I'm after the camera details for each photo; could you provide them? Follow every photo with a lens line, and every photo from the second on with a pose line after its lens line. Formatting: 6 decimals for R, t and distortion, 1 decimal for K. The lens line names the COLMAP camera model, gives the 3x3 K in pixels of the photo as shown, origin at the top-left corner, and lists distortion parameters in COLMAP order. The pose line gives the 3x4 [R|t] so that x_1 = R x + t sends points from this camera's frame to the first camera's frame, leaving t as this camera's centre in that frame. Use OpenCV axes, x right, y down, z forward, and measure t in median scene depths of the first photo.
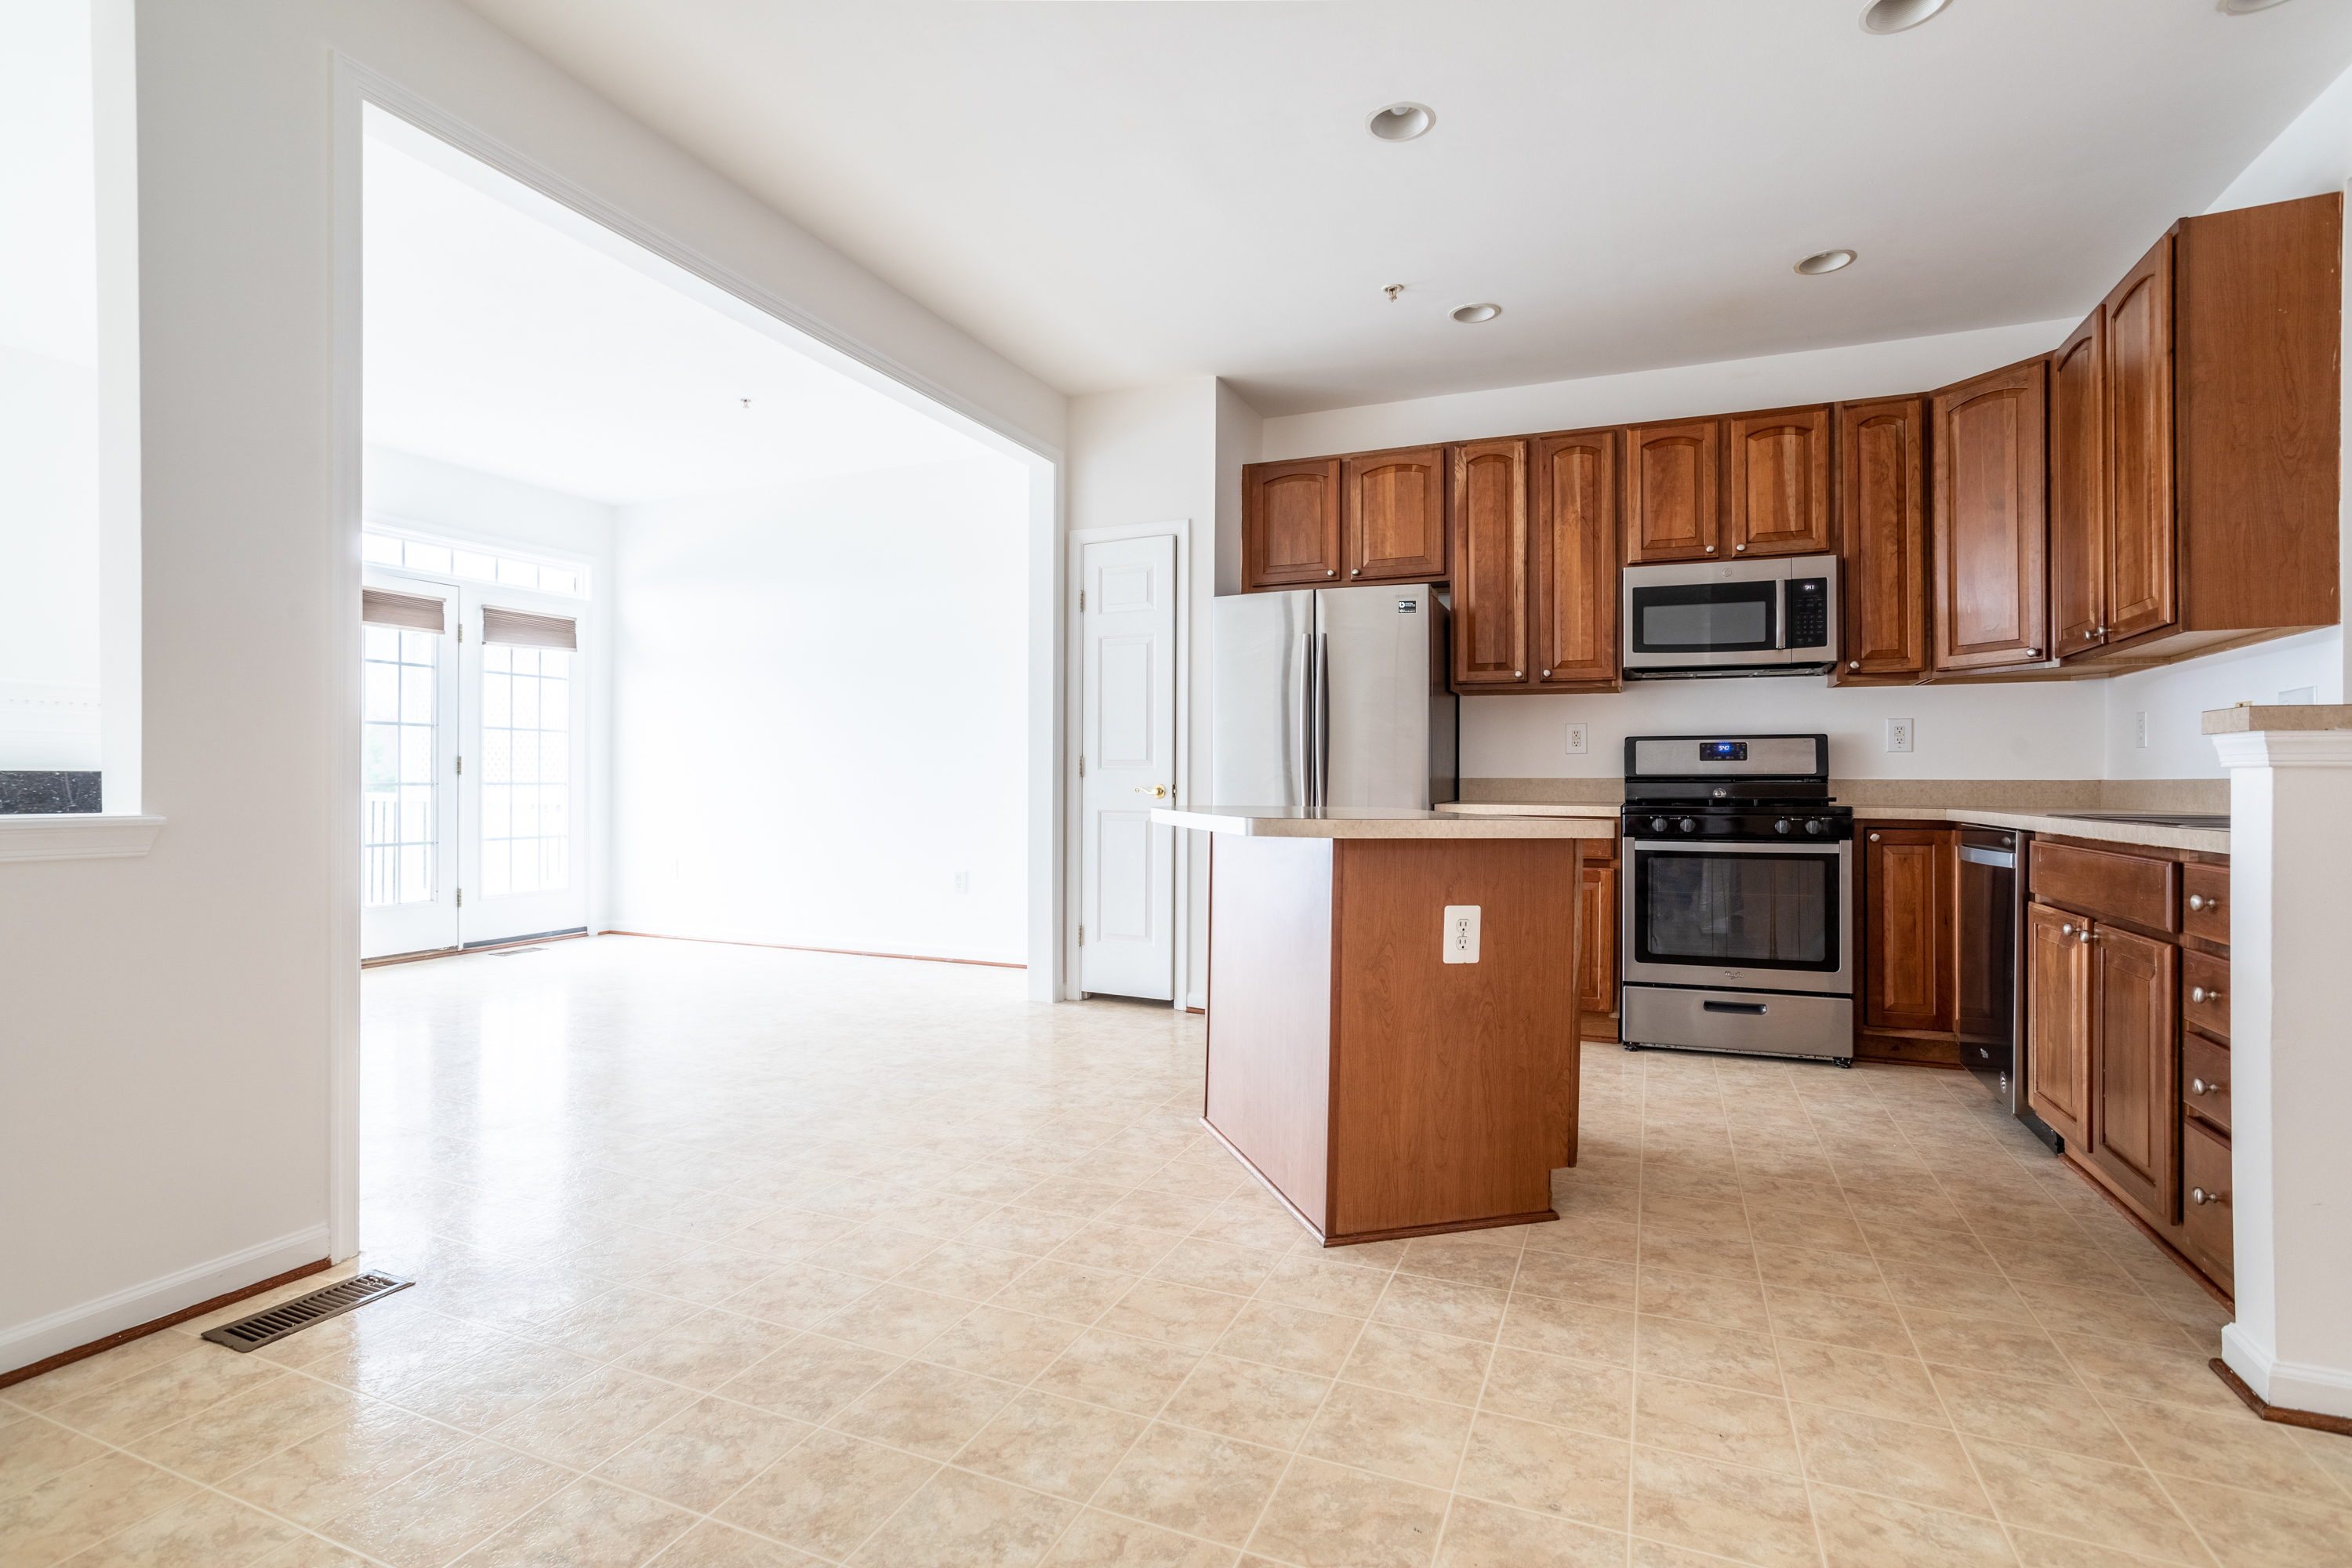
lens RADIAL K [[1126.2, 0, 1181.7], [0, 1126.2, 776.3], [0, 0, 1]] dist [-0.048708, 0.033081]
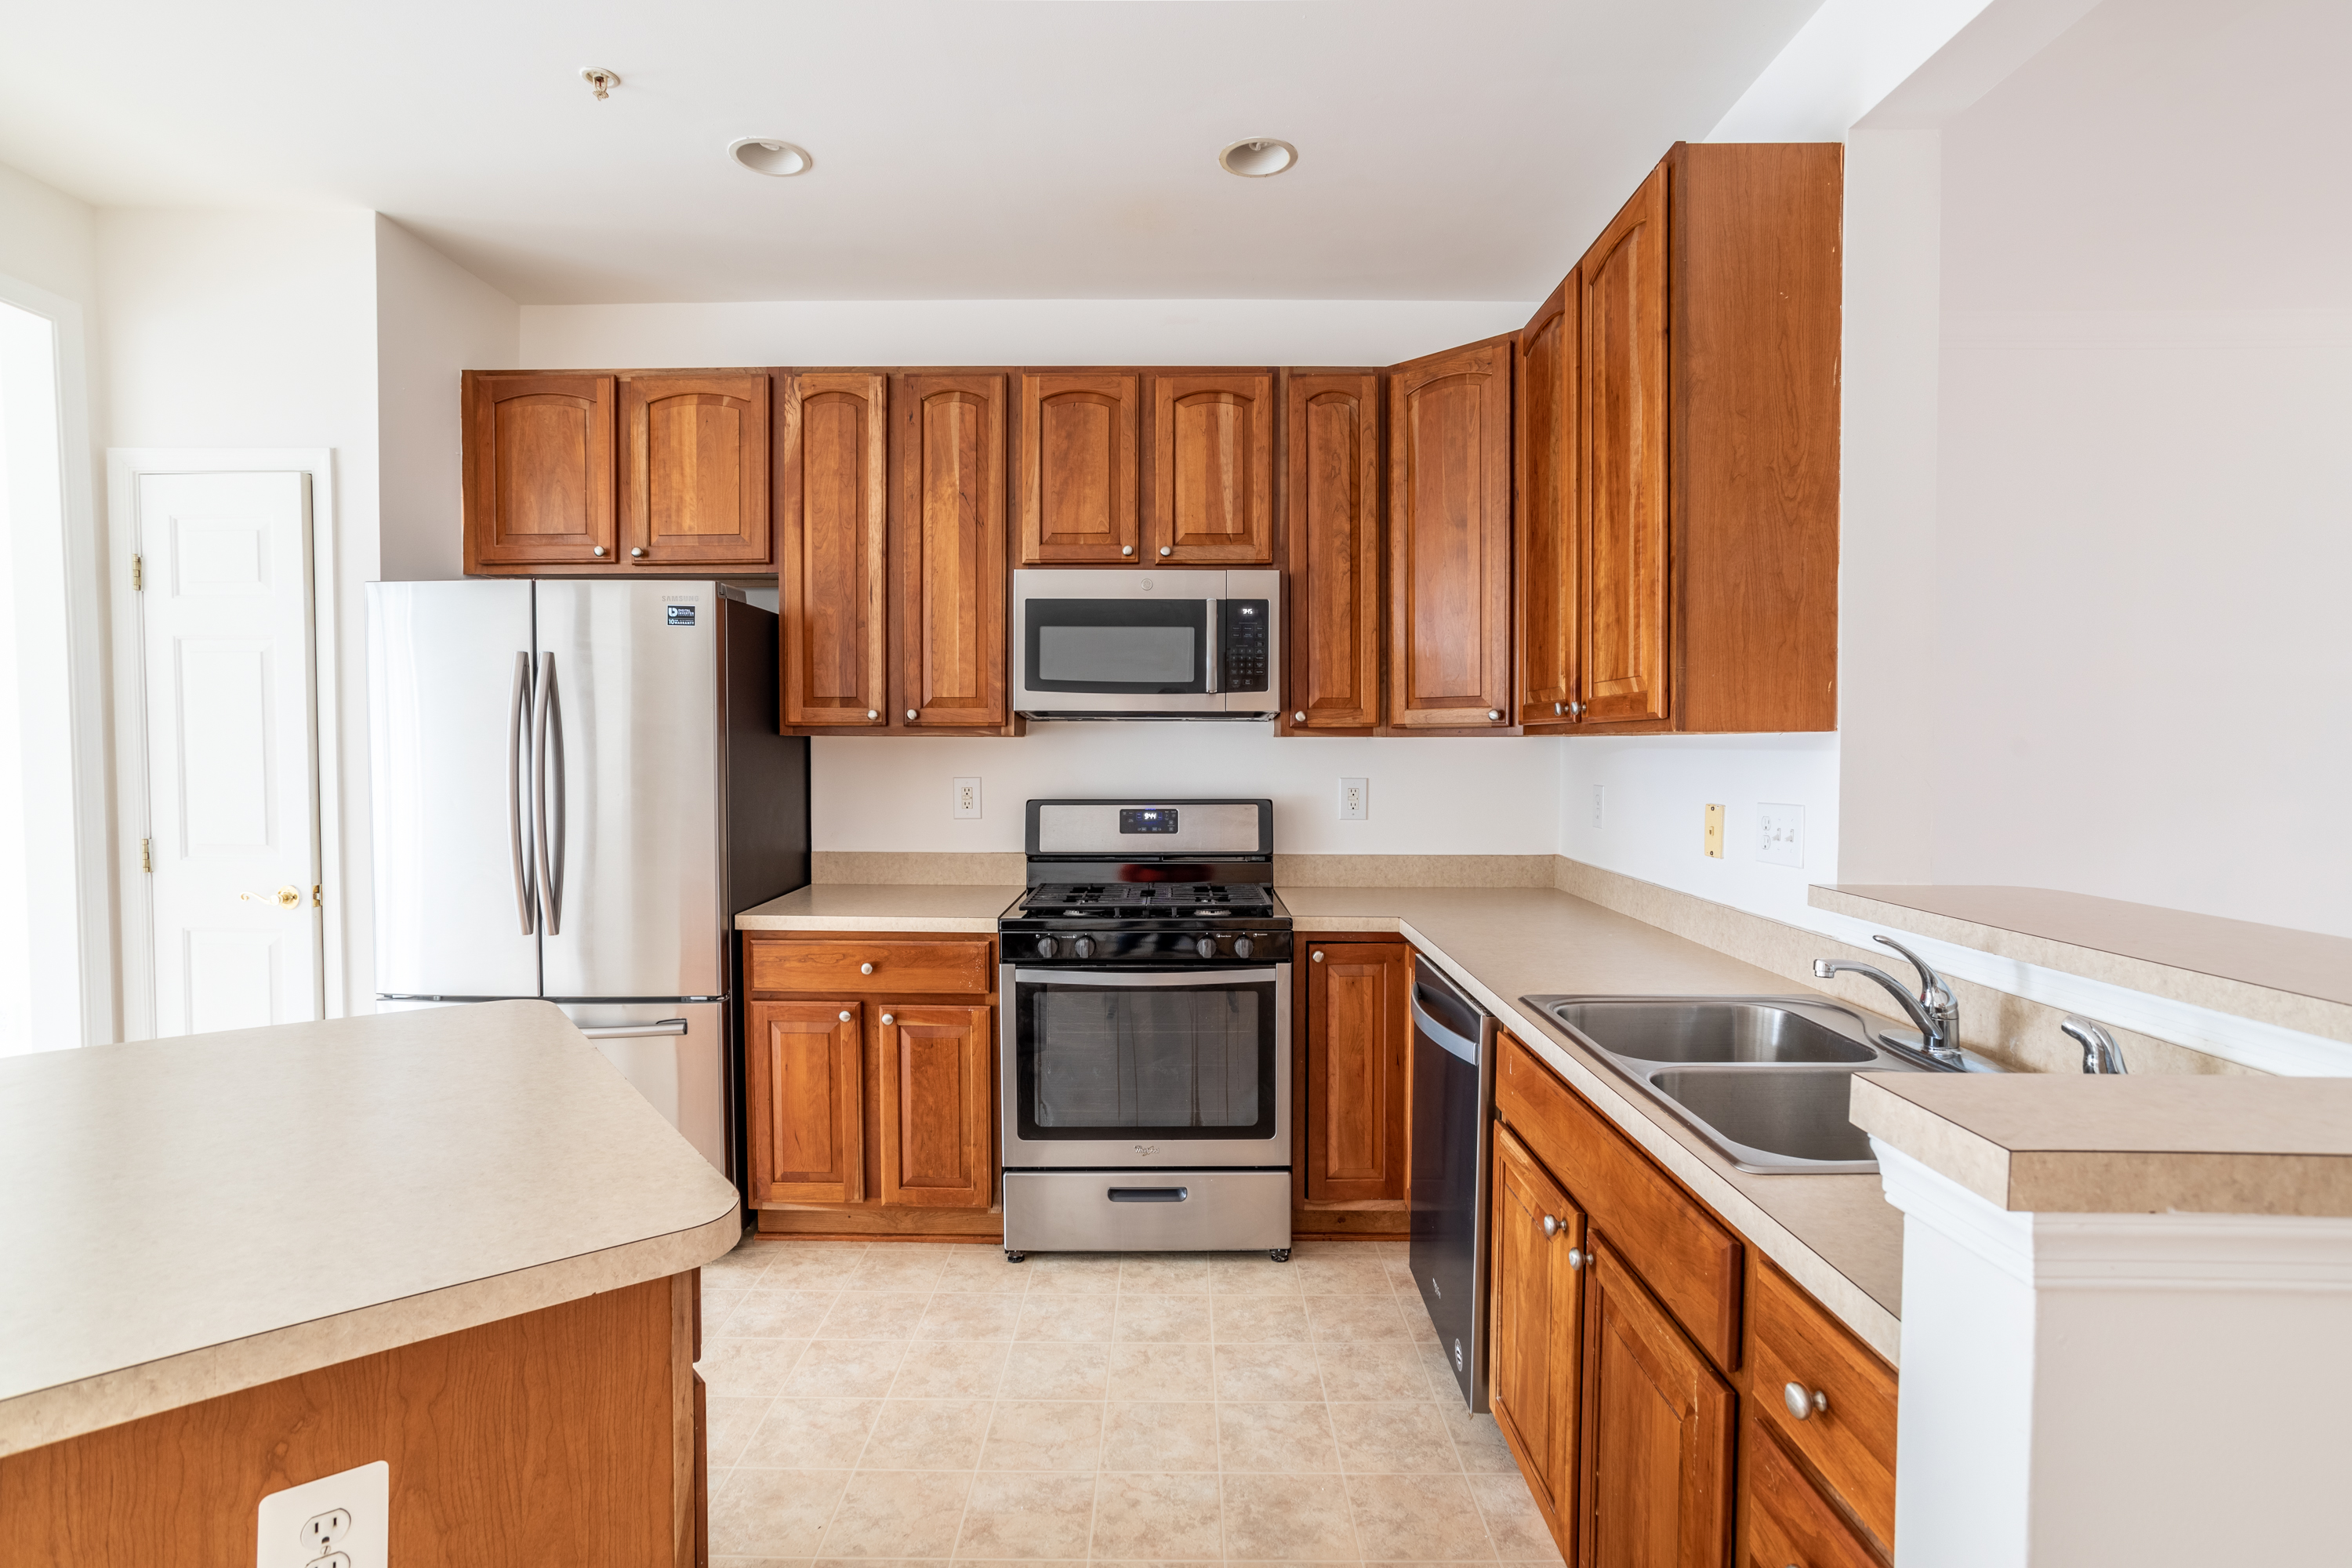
lens RADIAL K [[1126.2, 0, 1181.7], [0, 1126.2, 776.3], [0, 0, 1]] dist [-0.048708, 0.033081]
pose [[0.921133, -0.016515, 0.388897, 0.223174], [0.001008, 0.999197, 0.040045, -0.087652], [-0.389246, -0.036495, 0.920411, 0.309674]]
